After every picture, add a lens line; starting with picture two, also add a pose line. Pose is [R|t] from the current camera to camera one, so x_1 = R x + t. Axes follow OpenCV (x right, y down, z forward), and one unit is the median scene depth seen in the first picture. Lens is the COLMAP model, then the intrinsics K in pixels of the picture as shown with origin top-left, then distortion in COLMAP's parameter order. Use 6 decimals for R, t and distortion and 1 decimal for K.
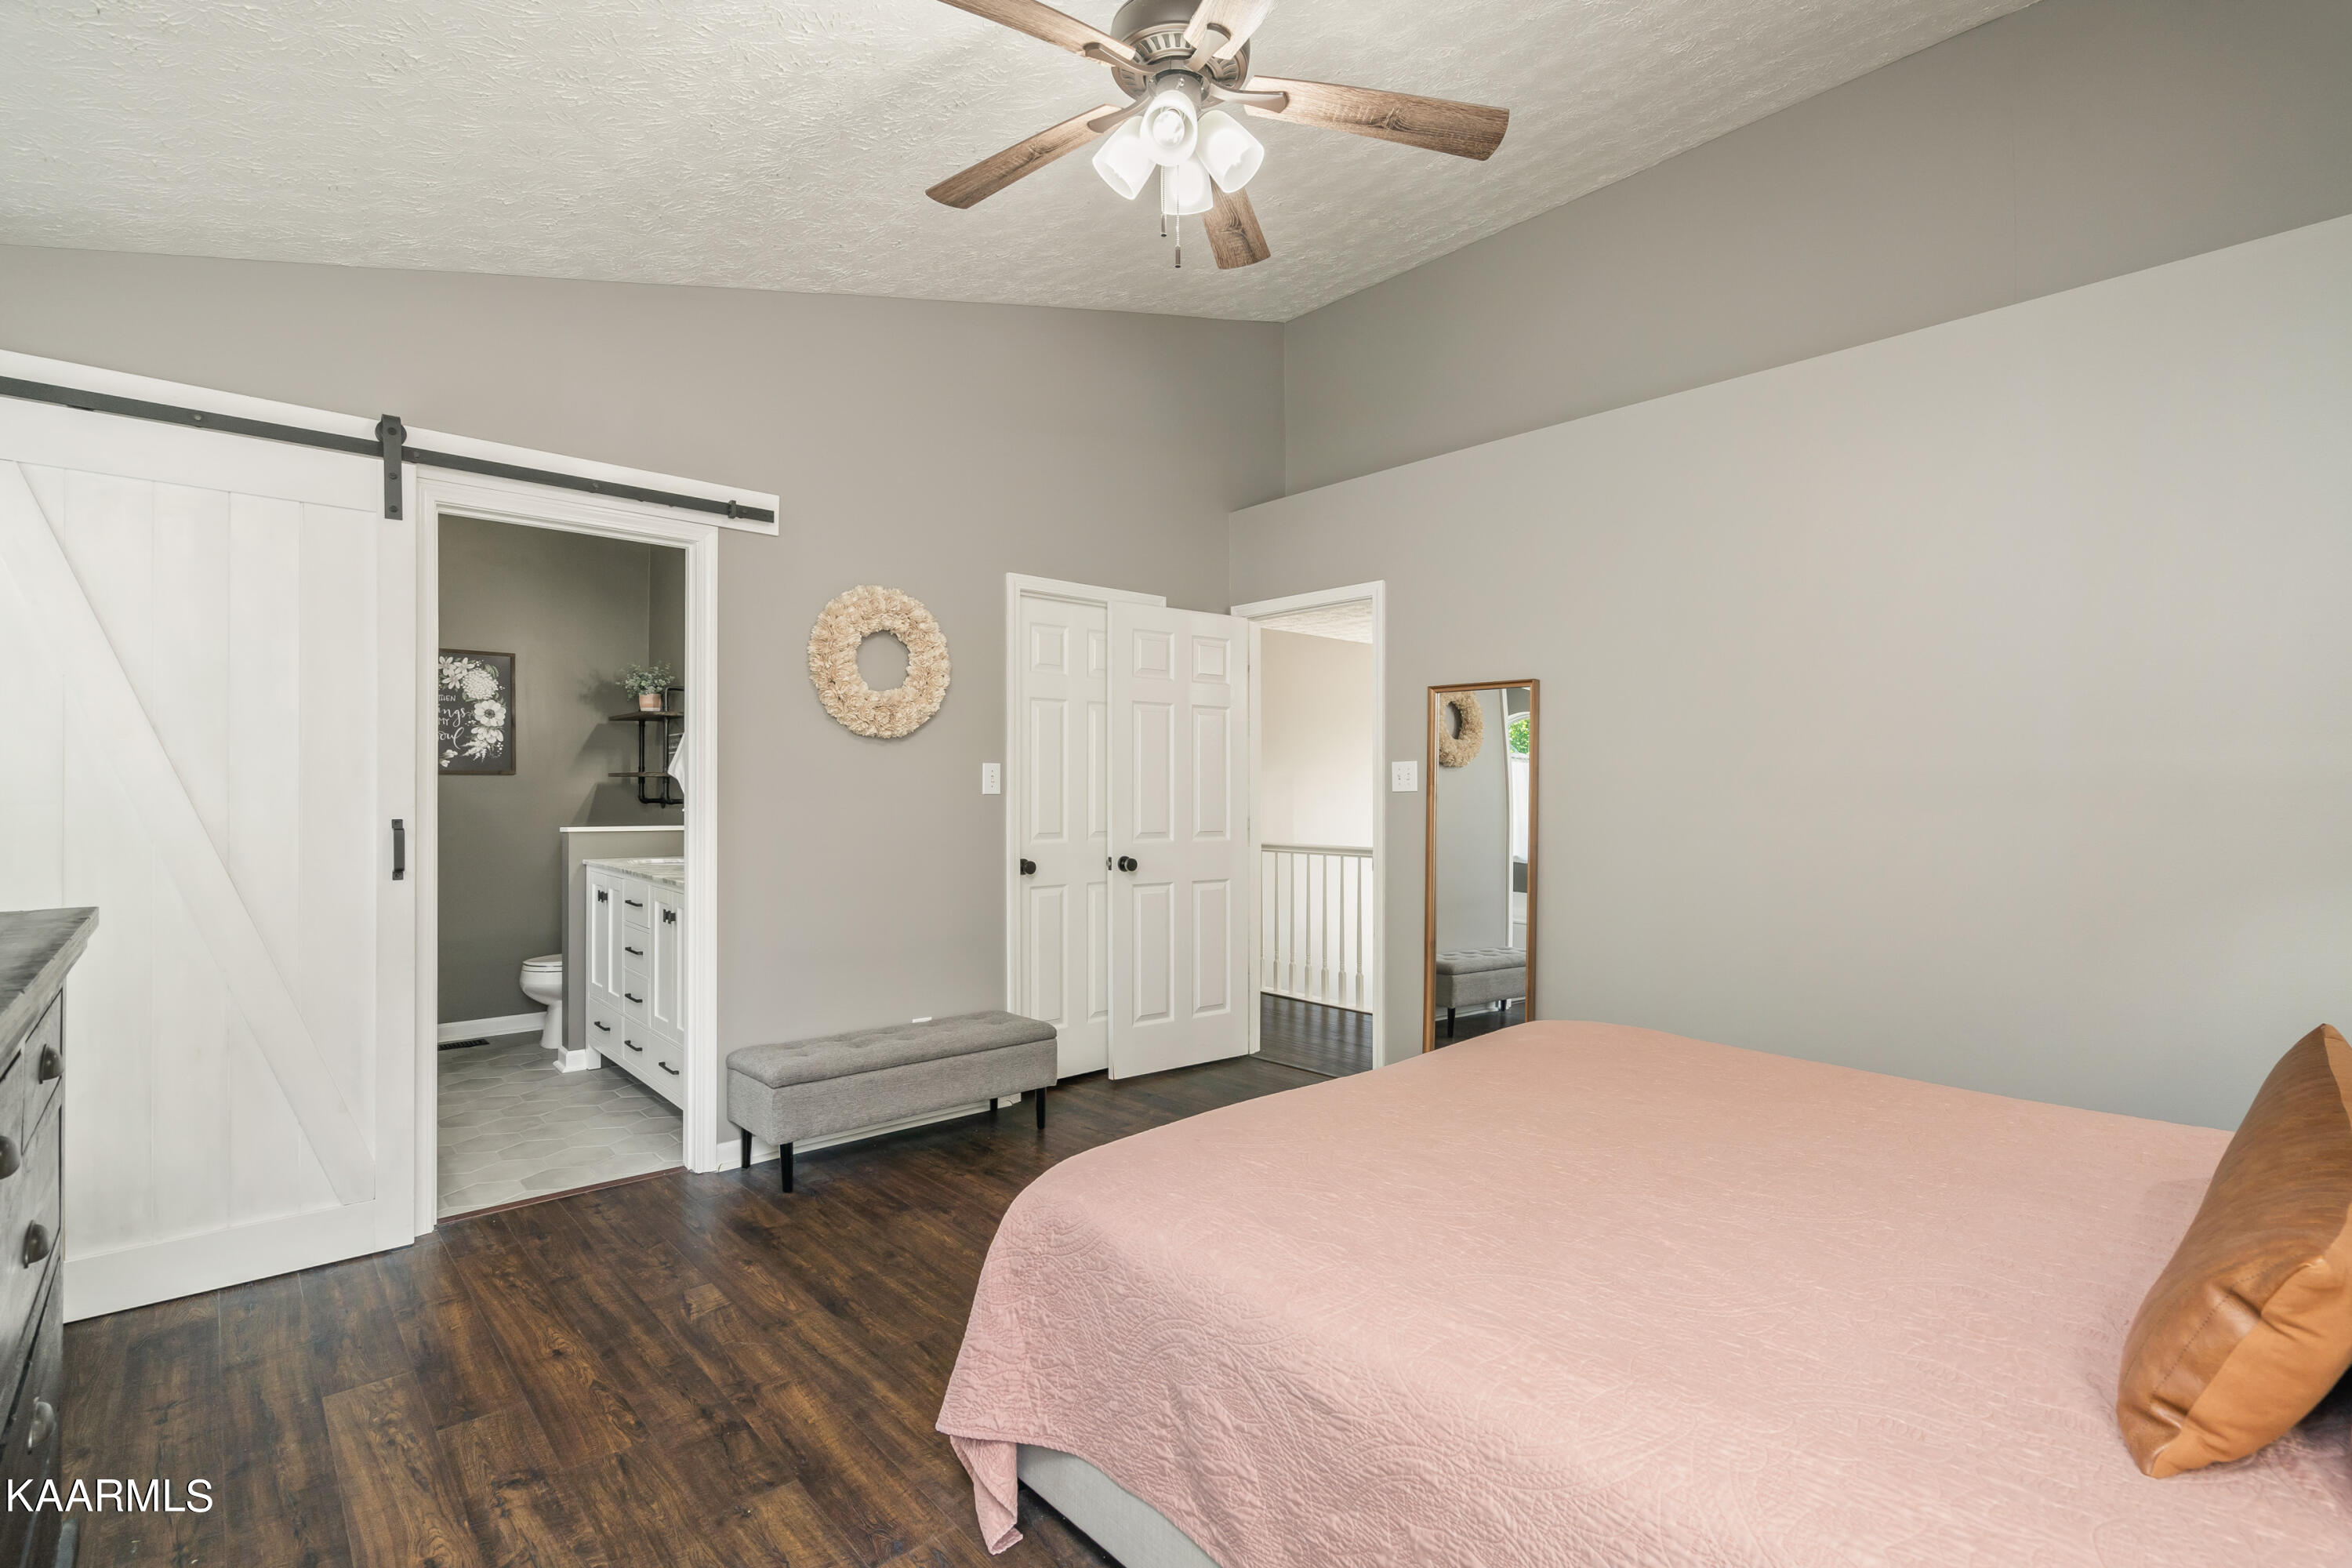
lens RADIAL K [[1063.3, 0, 1172.3], [0, 1063.3, 784.9], [0, 0, 1]] dist [-0.003523, 0.002561]
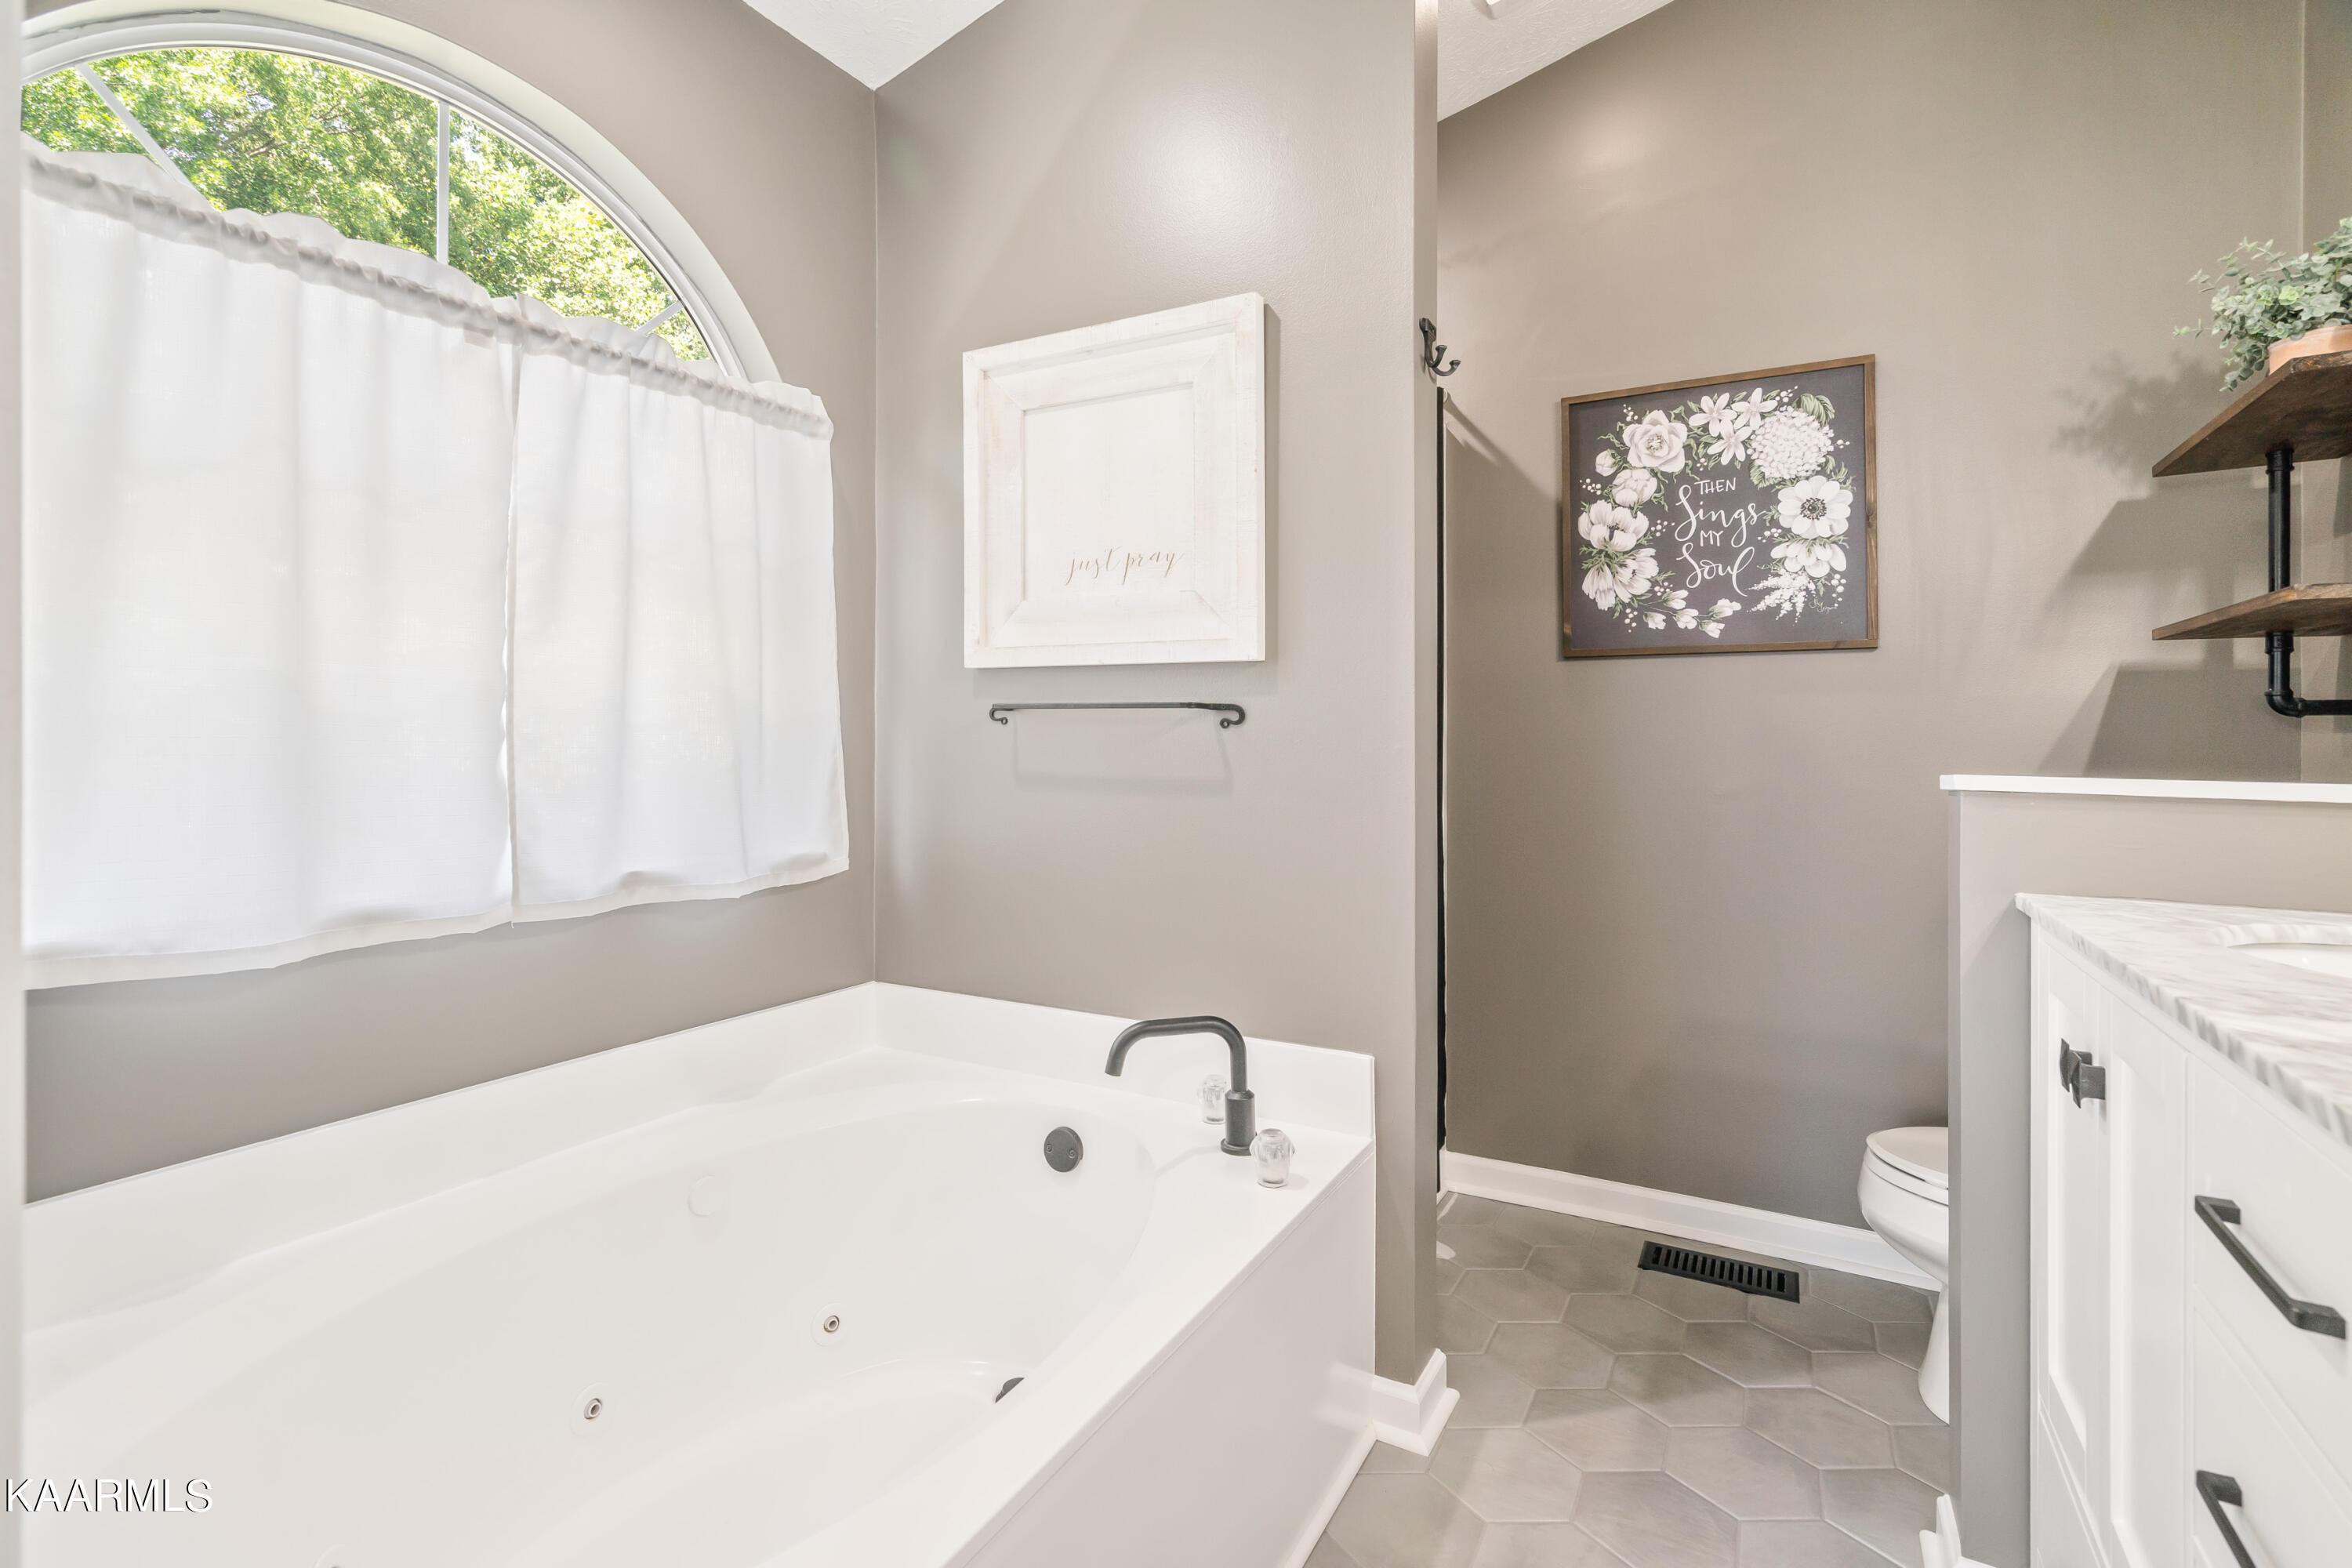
lens RADIAL K [[1063.3, 0, 1153.0], [0, 1063.3, 744.5], [0, 0, 1]] dist [-0.003523, 0.002561]
pose [[0.299918, -0.005785, -0.953947, -0.316984], [0.002614, 0.999983, -0.005243, 0.029626], [0.953961, -0.000921, 0.299928, 0.621613]]
